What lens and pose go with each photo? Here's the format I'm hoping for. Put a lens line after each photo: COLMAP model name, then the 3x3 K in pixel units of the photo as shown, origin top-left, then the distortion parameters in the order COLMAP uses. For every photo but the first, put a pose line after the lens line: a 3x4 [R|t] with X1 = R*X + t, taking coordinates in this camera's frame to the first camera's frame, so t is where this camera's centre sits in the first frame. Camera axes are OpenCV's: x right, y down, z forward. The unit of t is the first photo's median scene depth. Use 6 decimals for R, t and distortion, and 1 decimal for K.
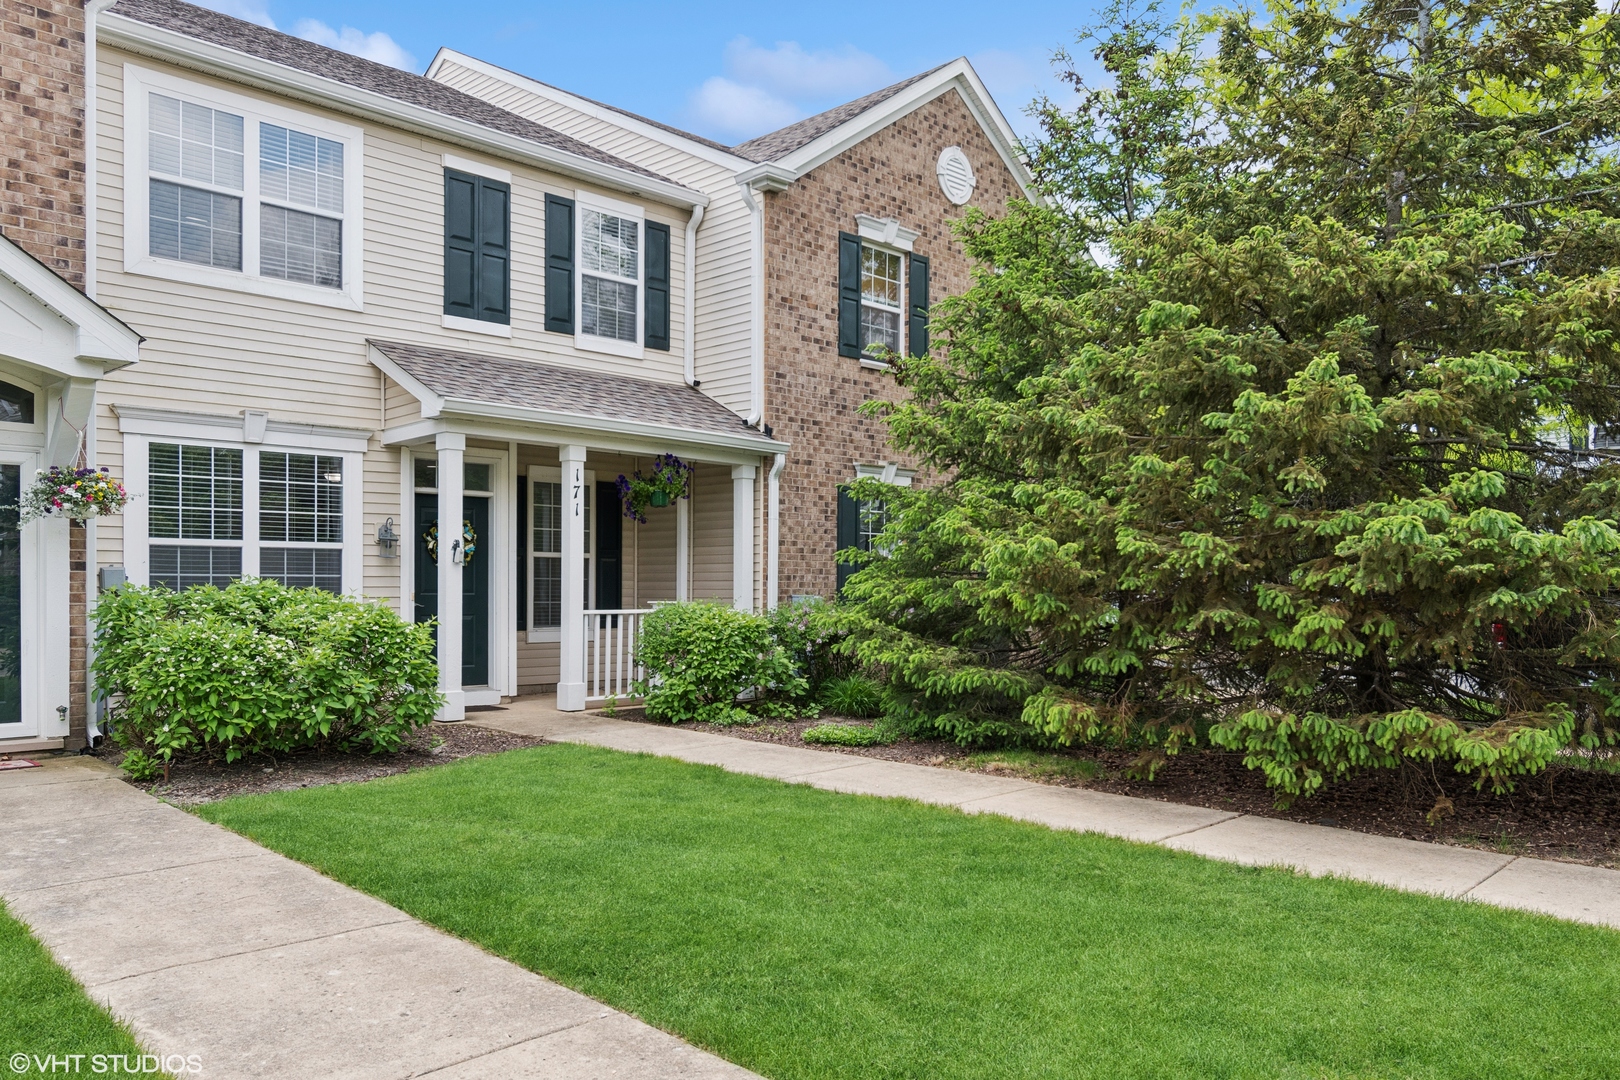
lens RADIAL K [[1169.8, 0, 810.0], [0, 1169.8, 540.0], [0, 0, 1]] dist [-0.000165, -0.000356]
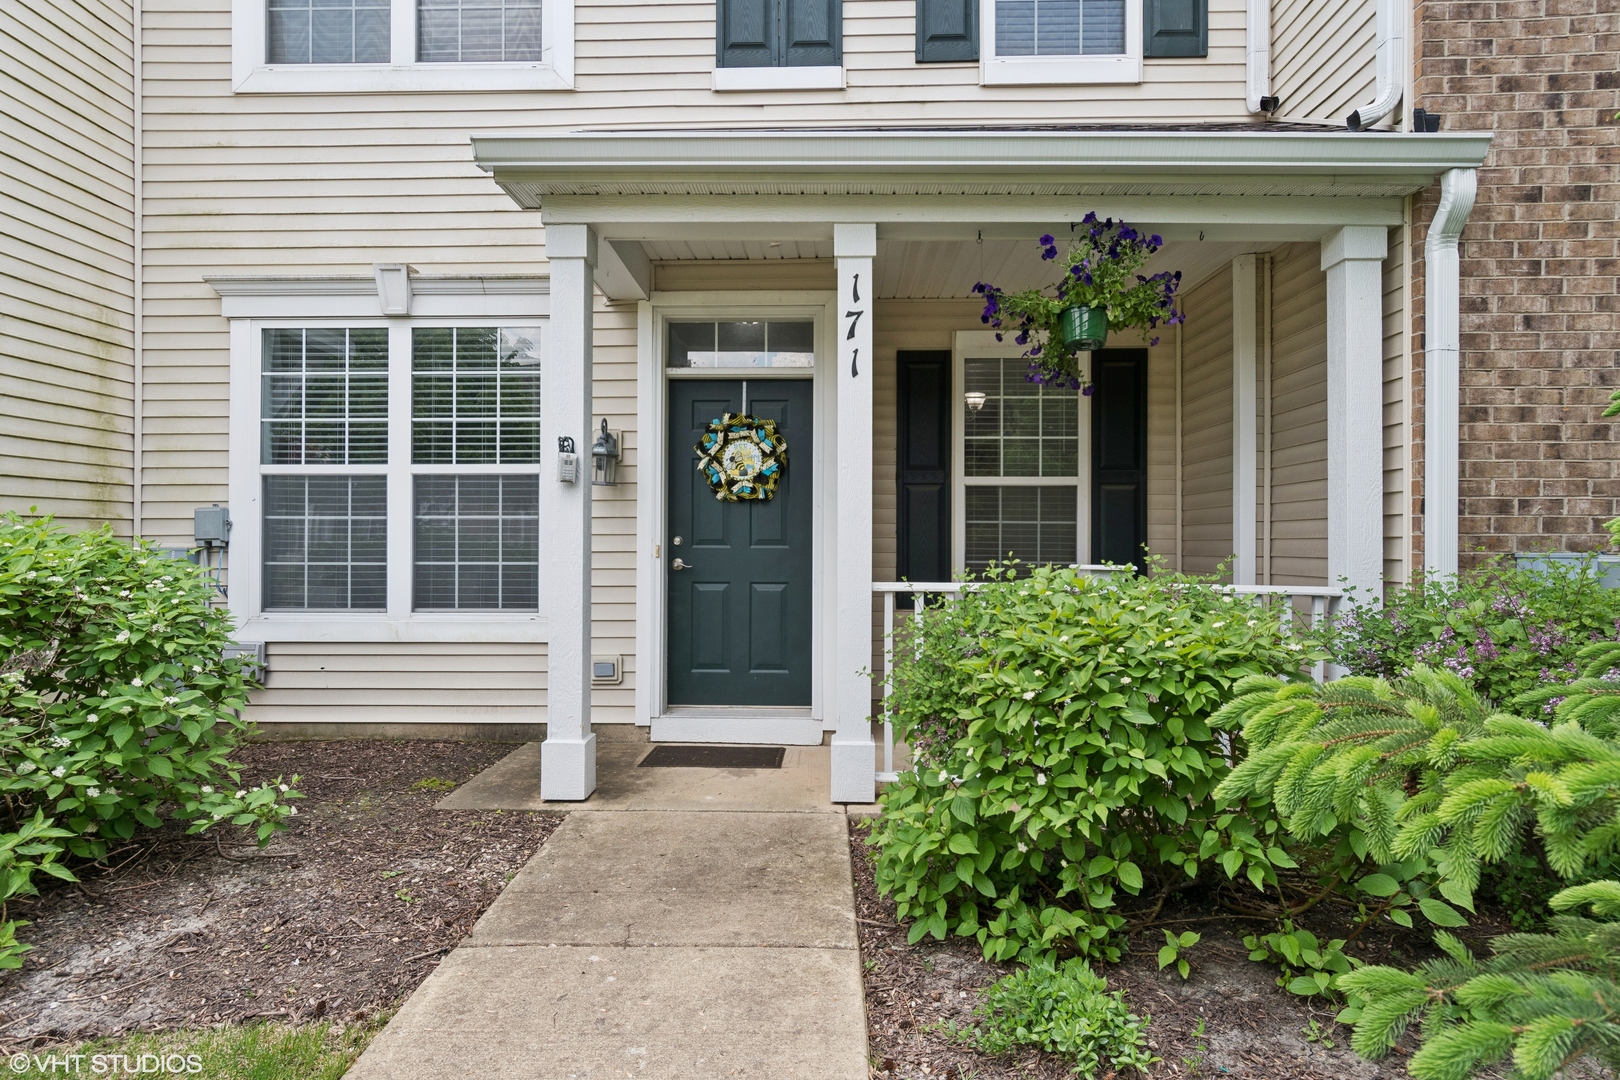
lens RADIAL K [[878.0, 0, 810.0], [0, 878.0, 540.0], [0, 0, 1]] dist [0.000751, 0.002628]
pose [[0.691536, -0.004563, -0.722328, 0.032492], [0.028362, 0.999380, 0.020839, 0.031395], [0.721785, -0.034897, 0.691237, 0.654373]]
